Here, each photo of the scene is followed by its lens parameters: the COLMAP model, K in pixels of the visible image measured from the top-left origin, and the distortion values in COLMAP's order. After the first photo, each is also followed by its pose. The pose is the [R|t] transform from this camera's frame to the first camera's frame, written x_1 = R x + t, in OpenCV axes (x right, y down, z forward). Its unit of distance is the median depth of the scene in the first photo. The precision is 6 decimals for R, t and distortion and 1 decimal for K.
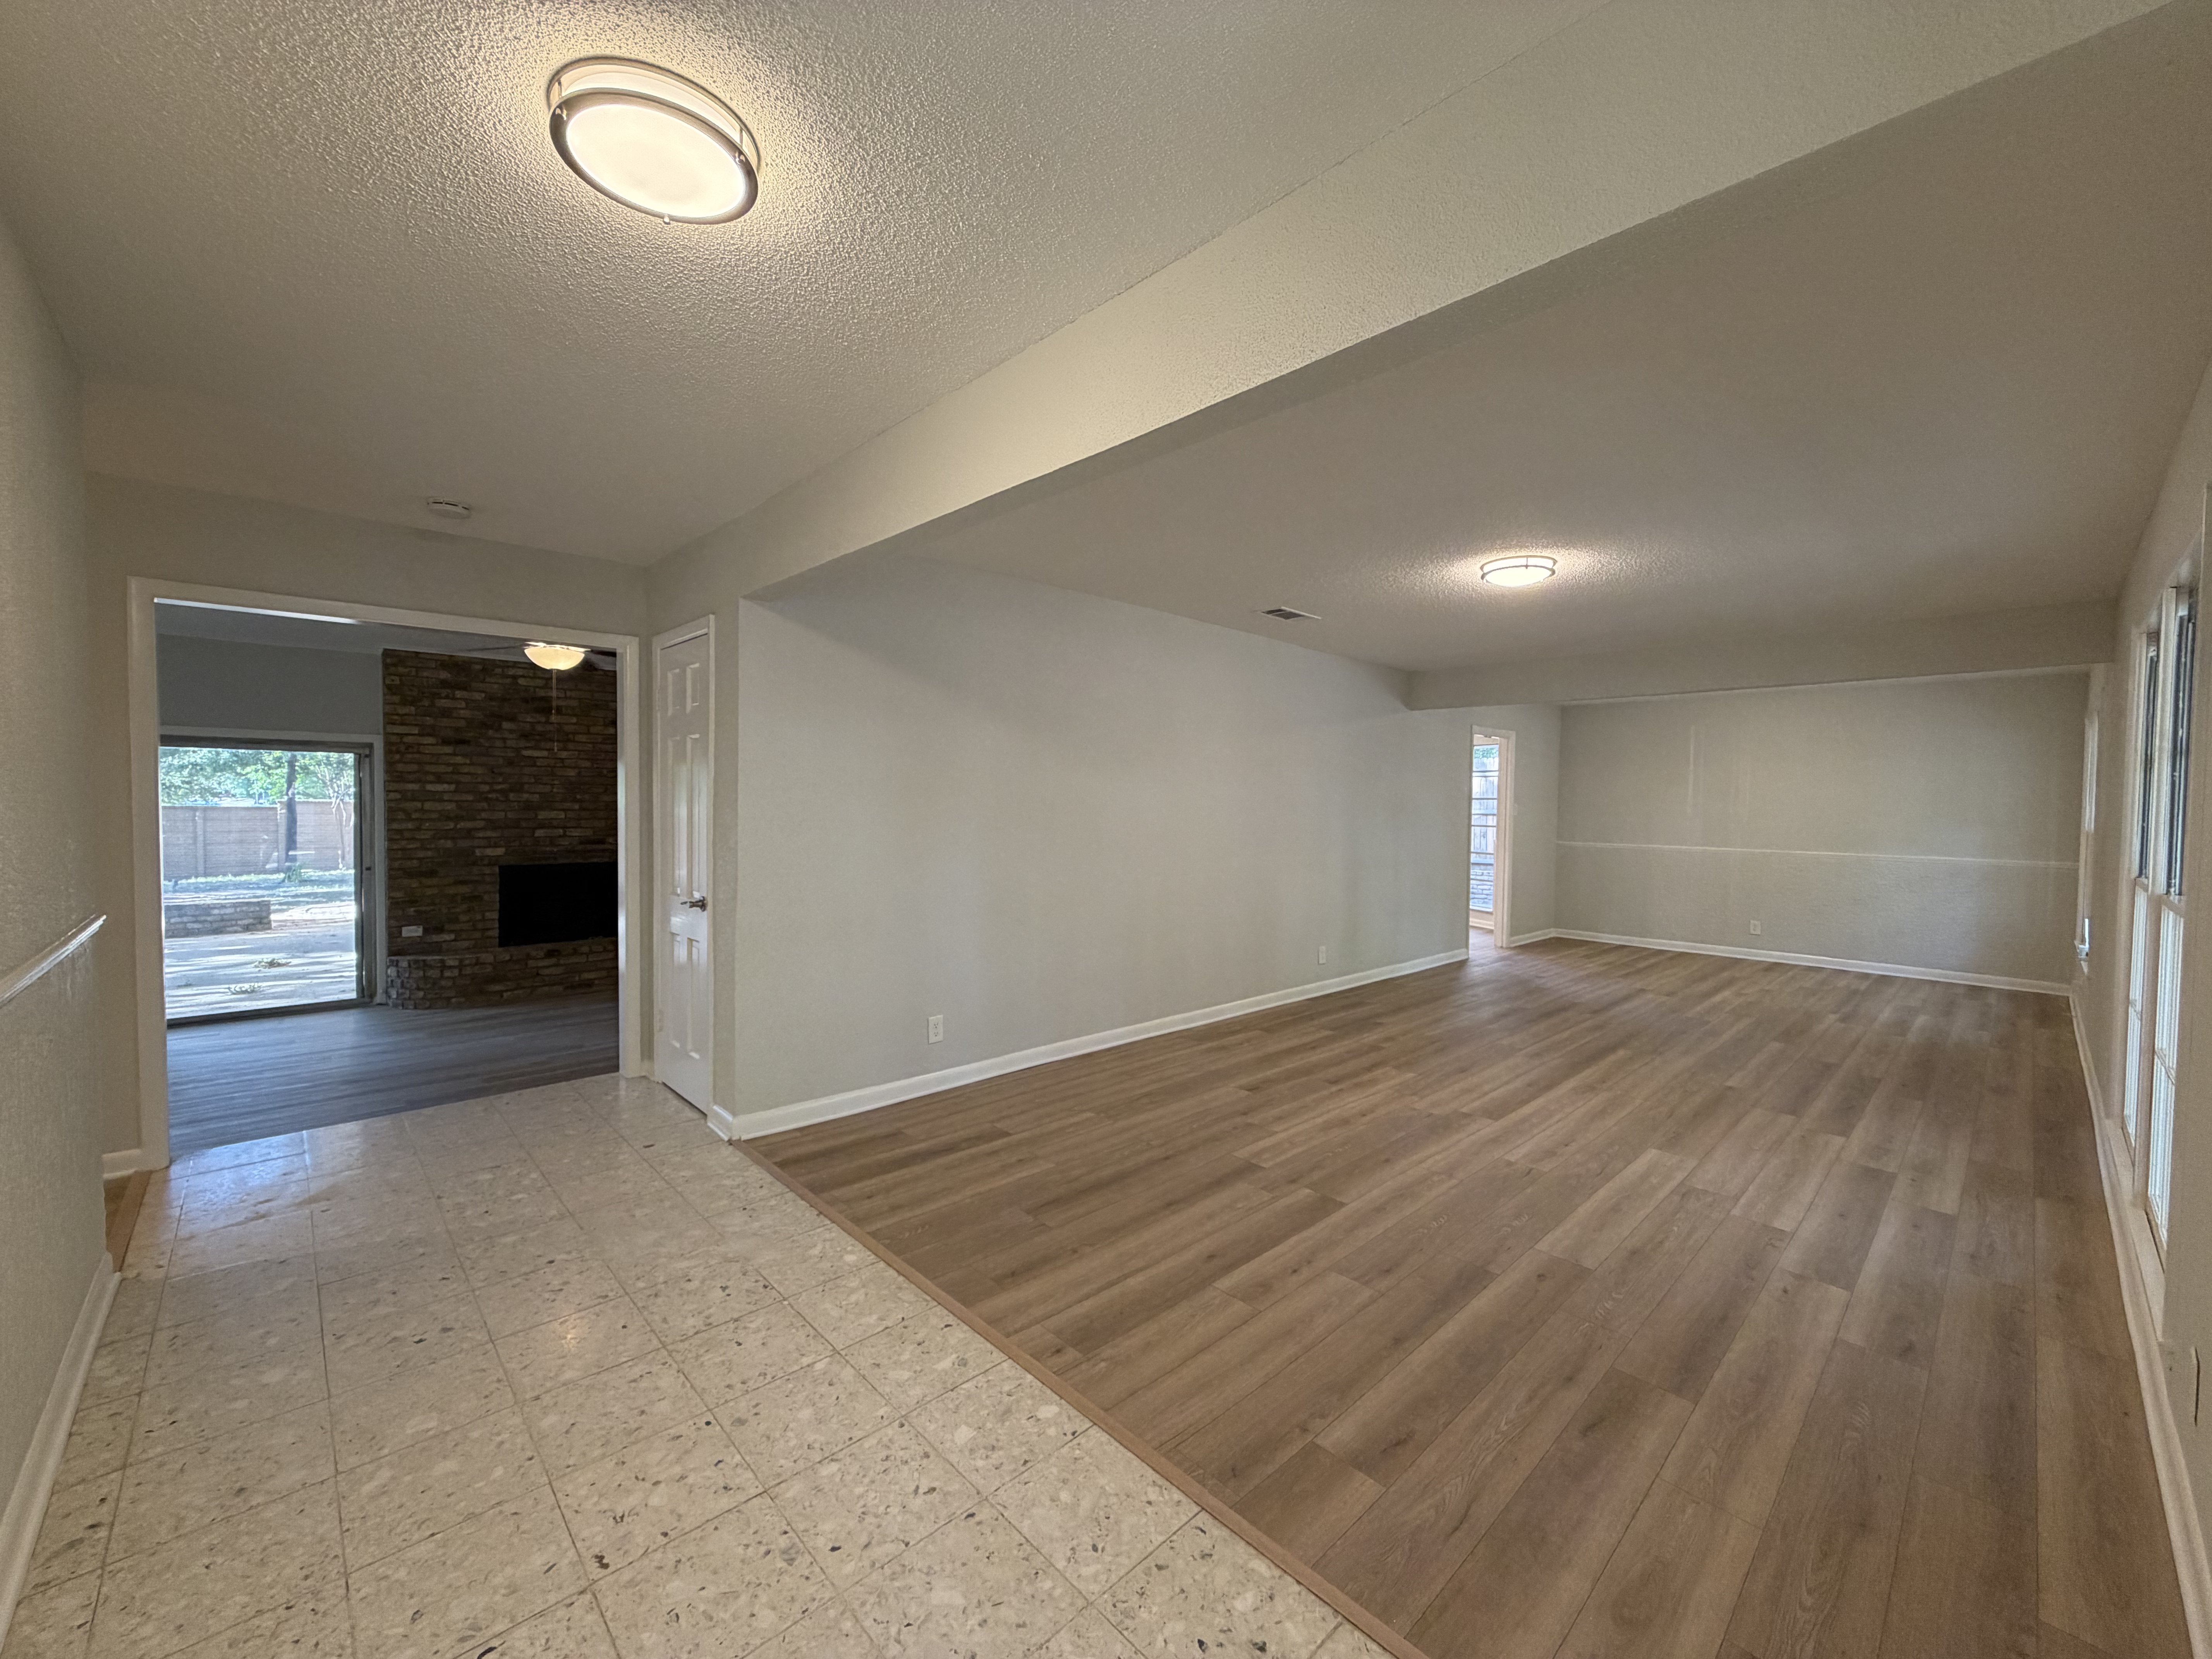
lens RADIAL K [[884.0, 0, 1107.5], [0, 884.0, 828.2], [0, 0, 1]] dist [-0.002518, -0.000196]
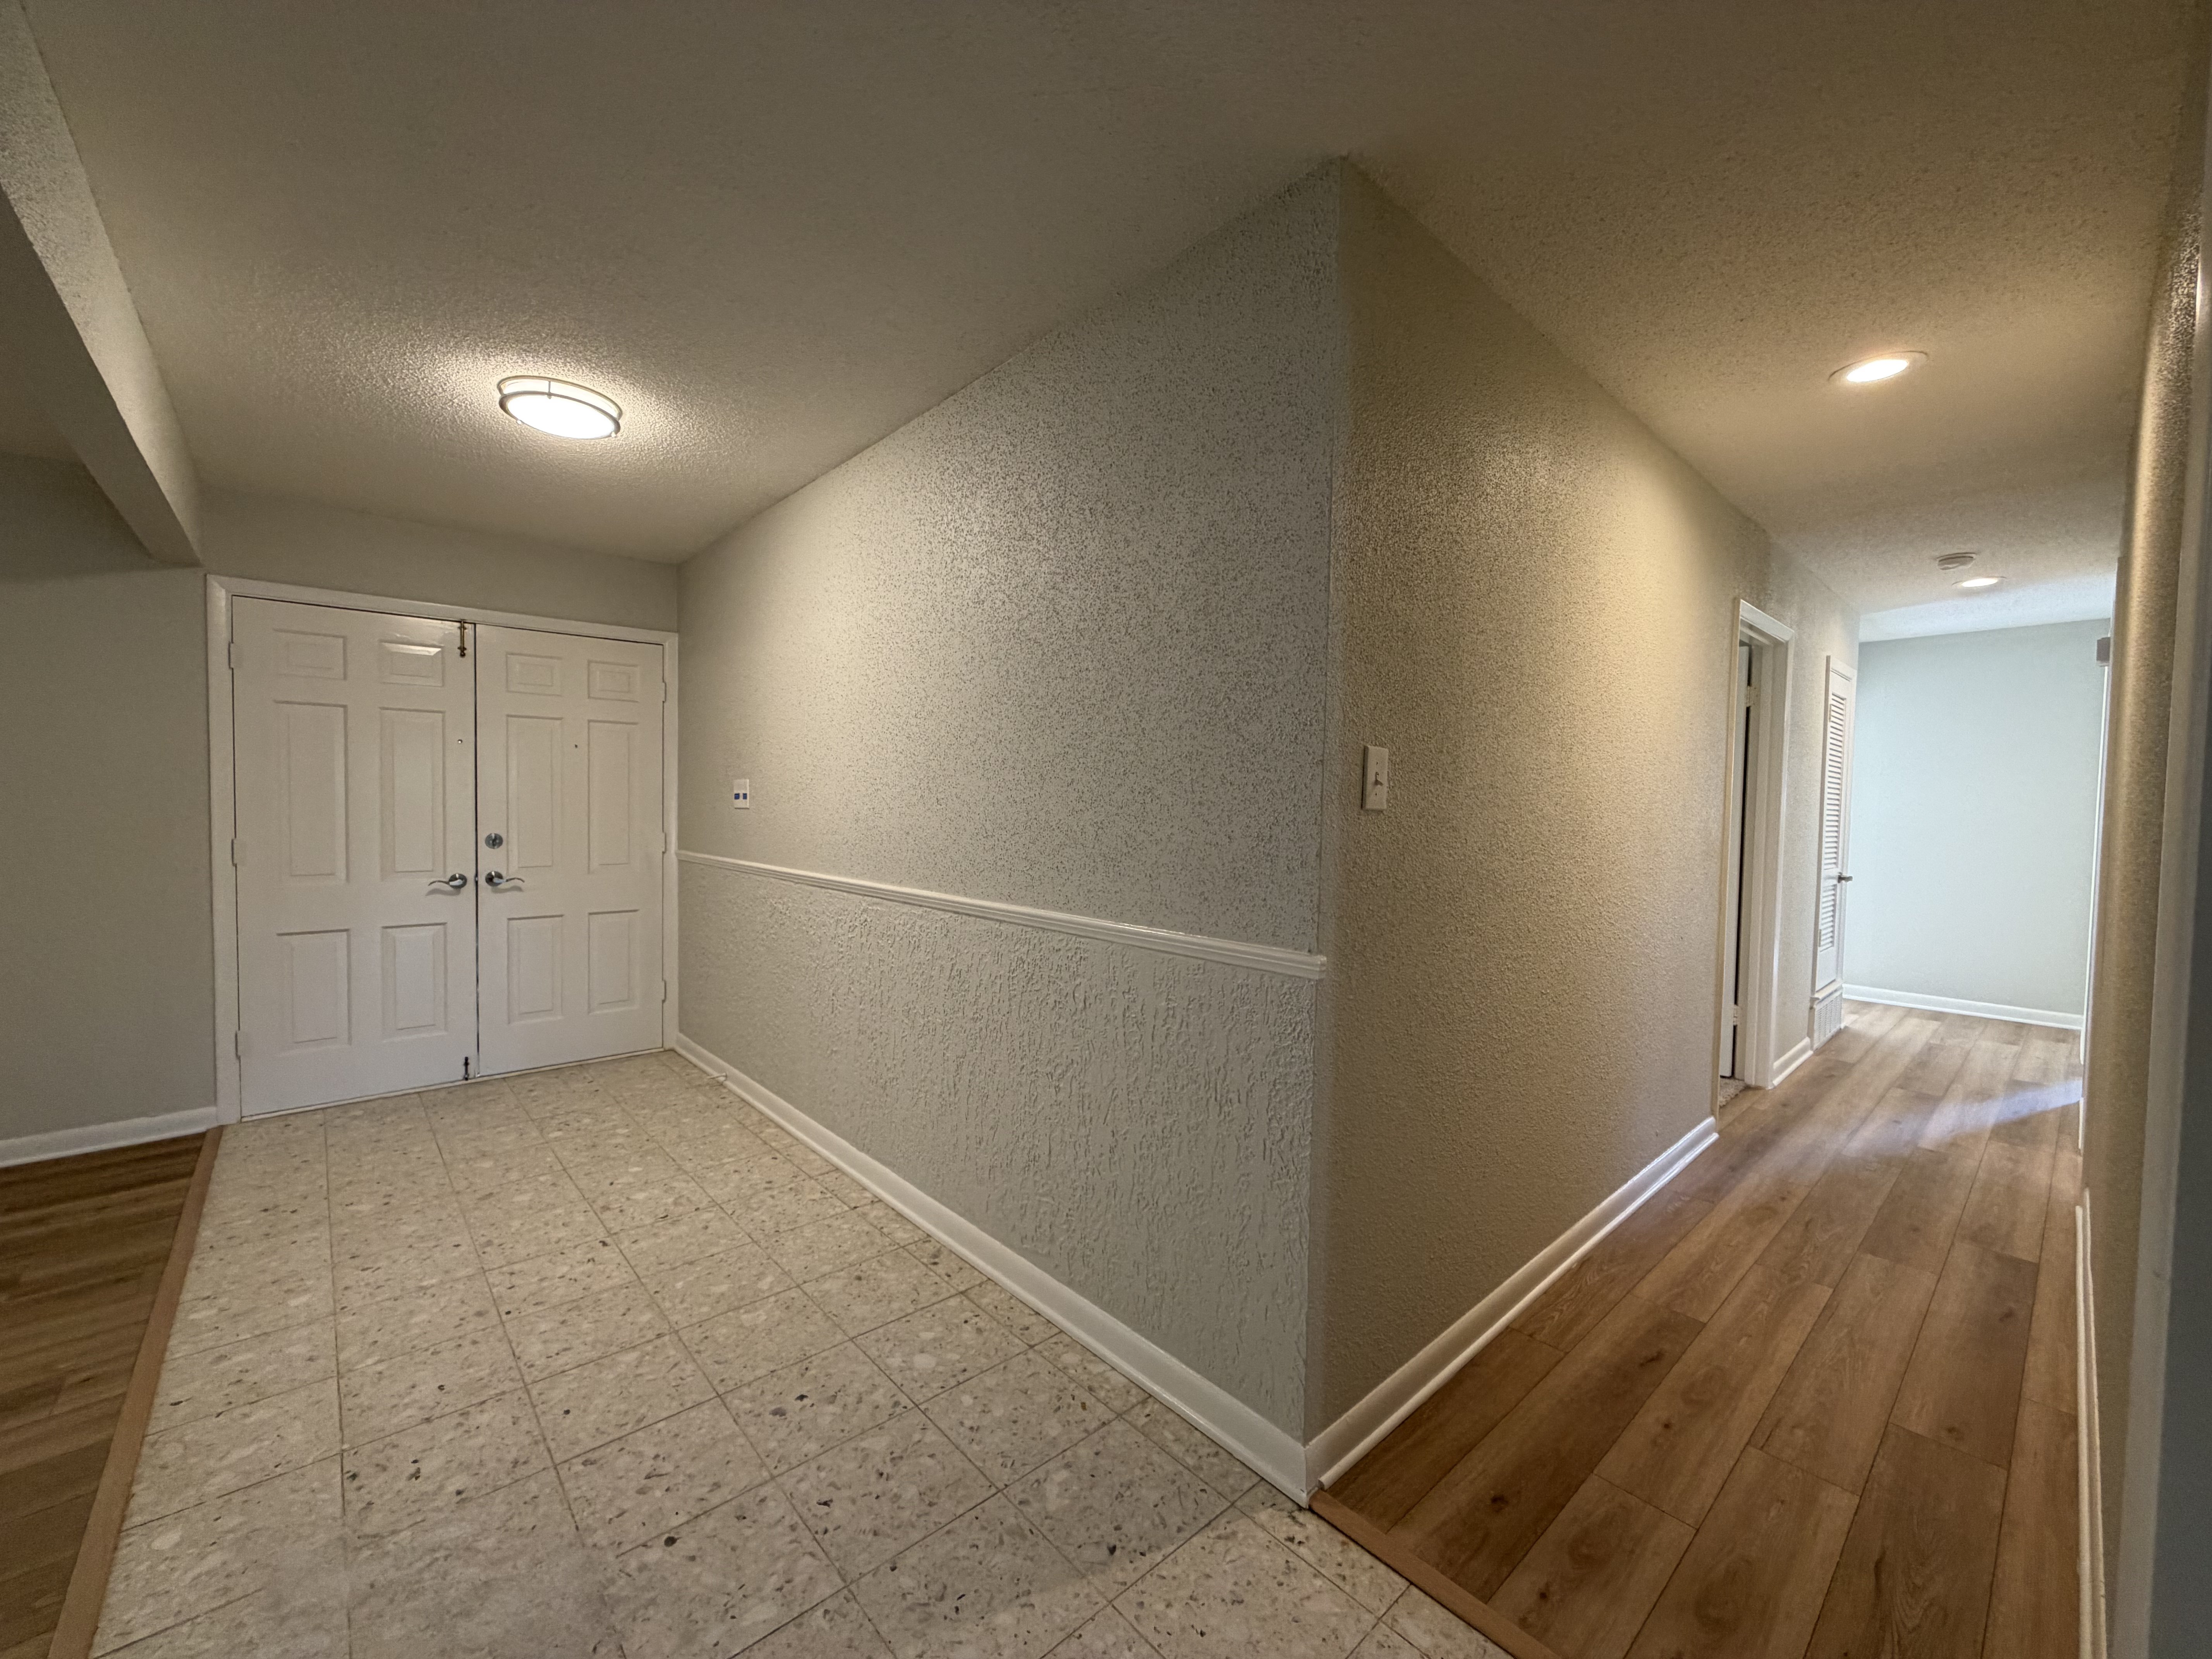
lens RADIAL K [[884.0, 0, 1104.1], [0, 884.0, 828.0], [0, 0, 1]] dist [-0.002518, -0.000196]
pose [[-0.999285, -0.027963, 0.025452, -1.160581], [-0.026171, 0.997327, 0.068225, -0.049118], [-0.027292, 0.067510, -0.997345, 1.950731]]
